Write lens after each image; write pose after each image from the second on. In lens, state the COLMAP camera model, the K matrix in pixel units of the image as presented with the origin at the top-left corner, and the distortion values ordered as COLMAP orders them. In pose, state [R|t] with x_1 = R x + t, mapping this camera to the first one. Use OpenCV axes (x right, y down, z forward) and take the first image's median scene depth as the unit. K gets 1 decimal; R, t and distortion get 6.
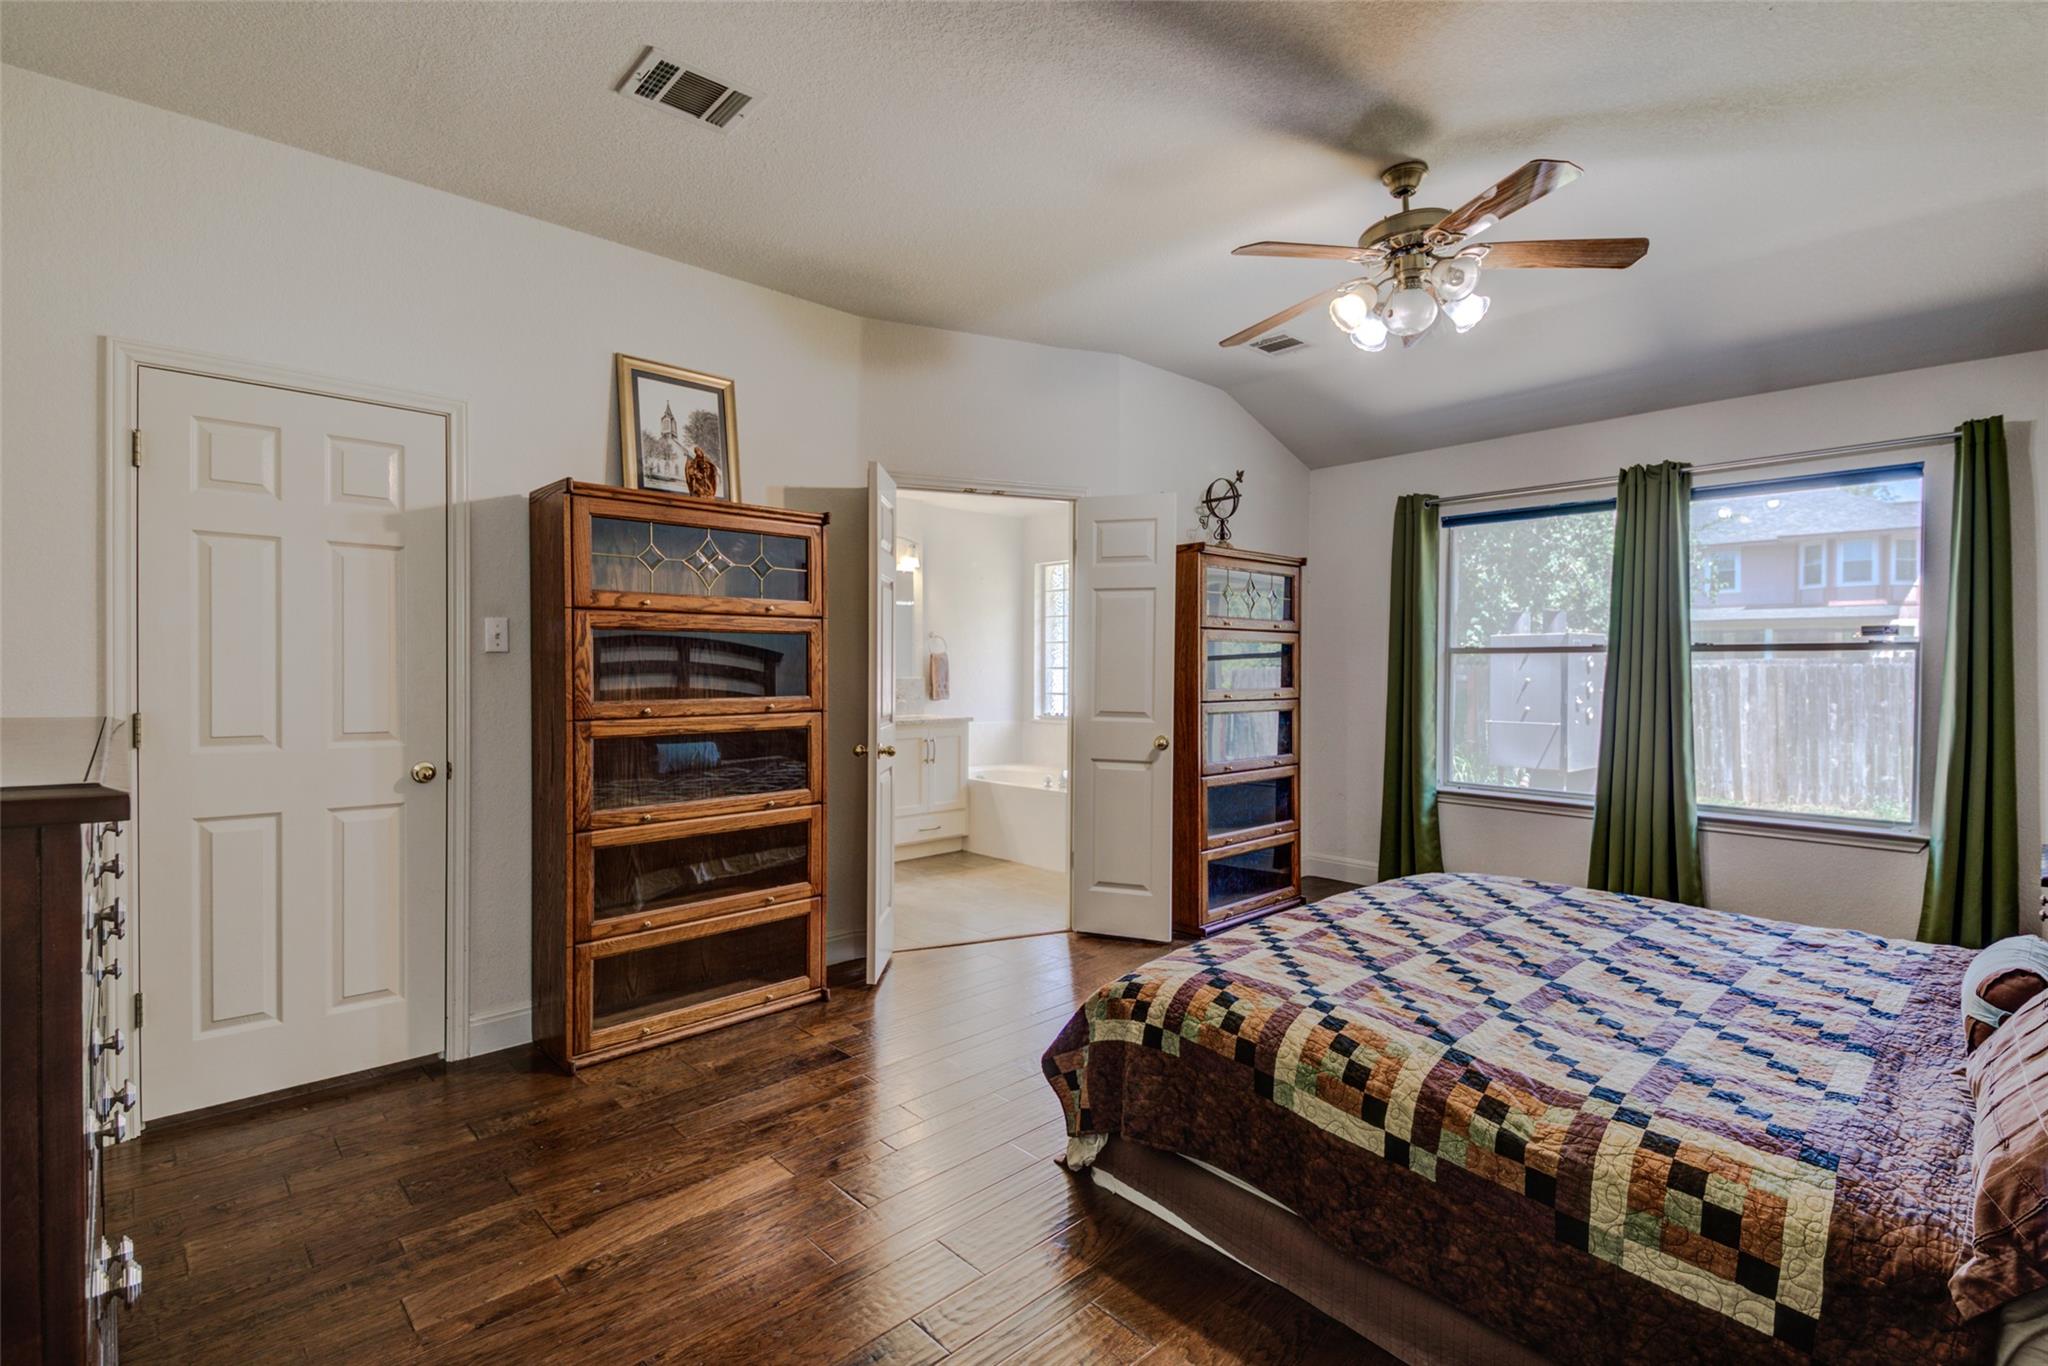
lens RADIAL K [[985.1, 0, 1024.0], [0, 985.1, 676.3], [0, 0, 1]] dist [-0.000385, -0.005150]
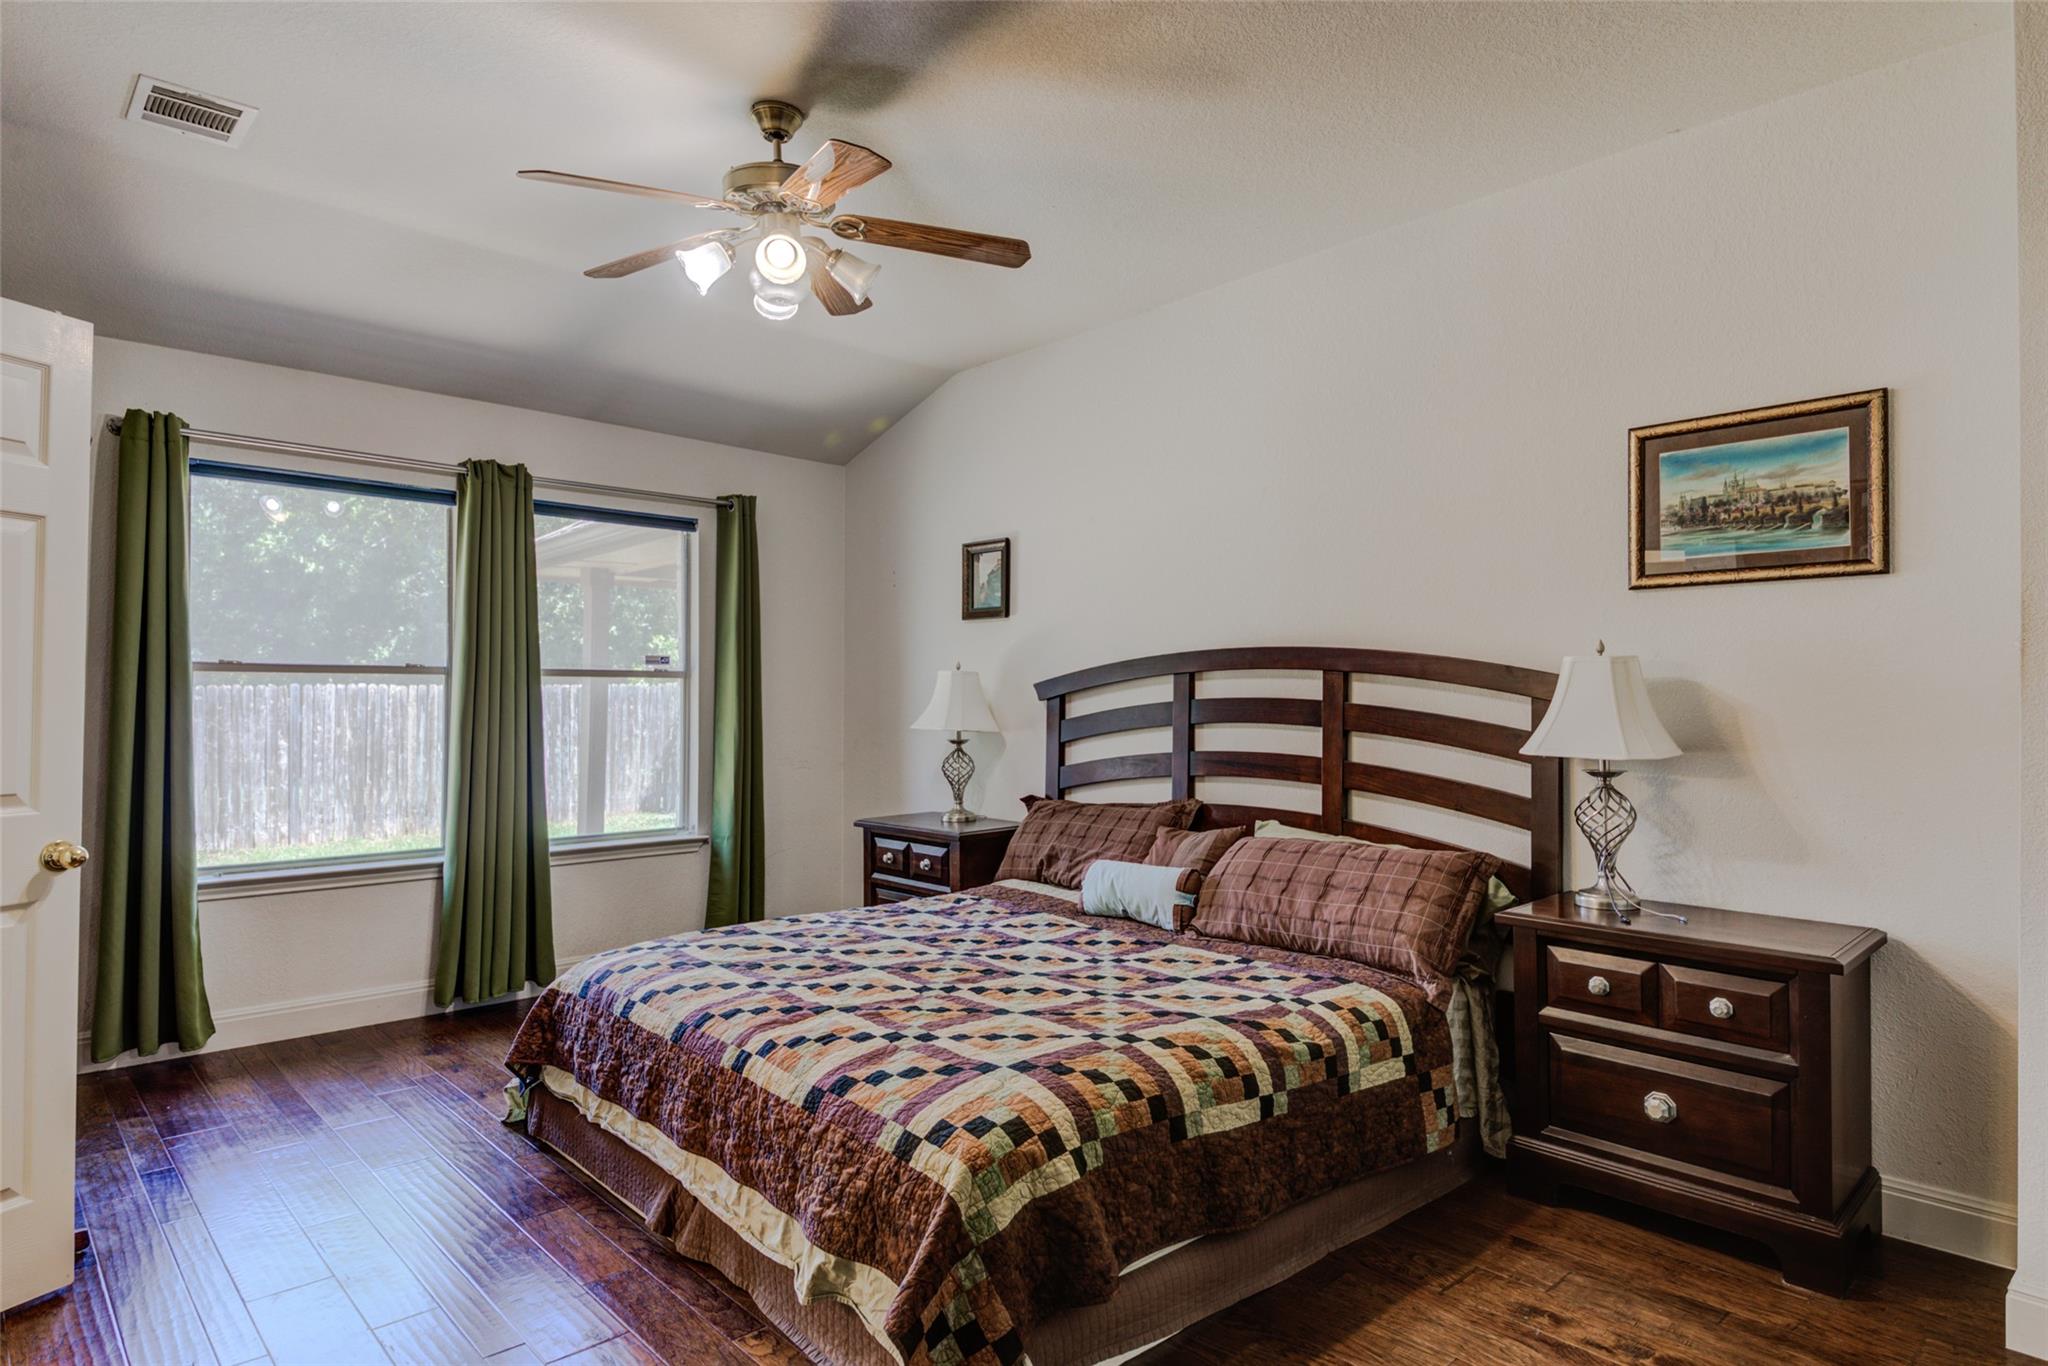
lens RADIAL K [[1161.9, 0, 1026.1], [0, 1161.9, 673.2], [0, 0, 1]] dist [0.126473, -0.063582]
pose [[-0.045368, 0.014348, 0.998867, -0.524340], [0.005056, 0.999887, -0.014133, -0.011532], [-0.998958, 0.004409, -0.045435, 0.679352]]
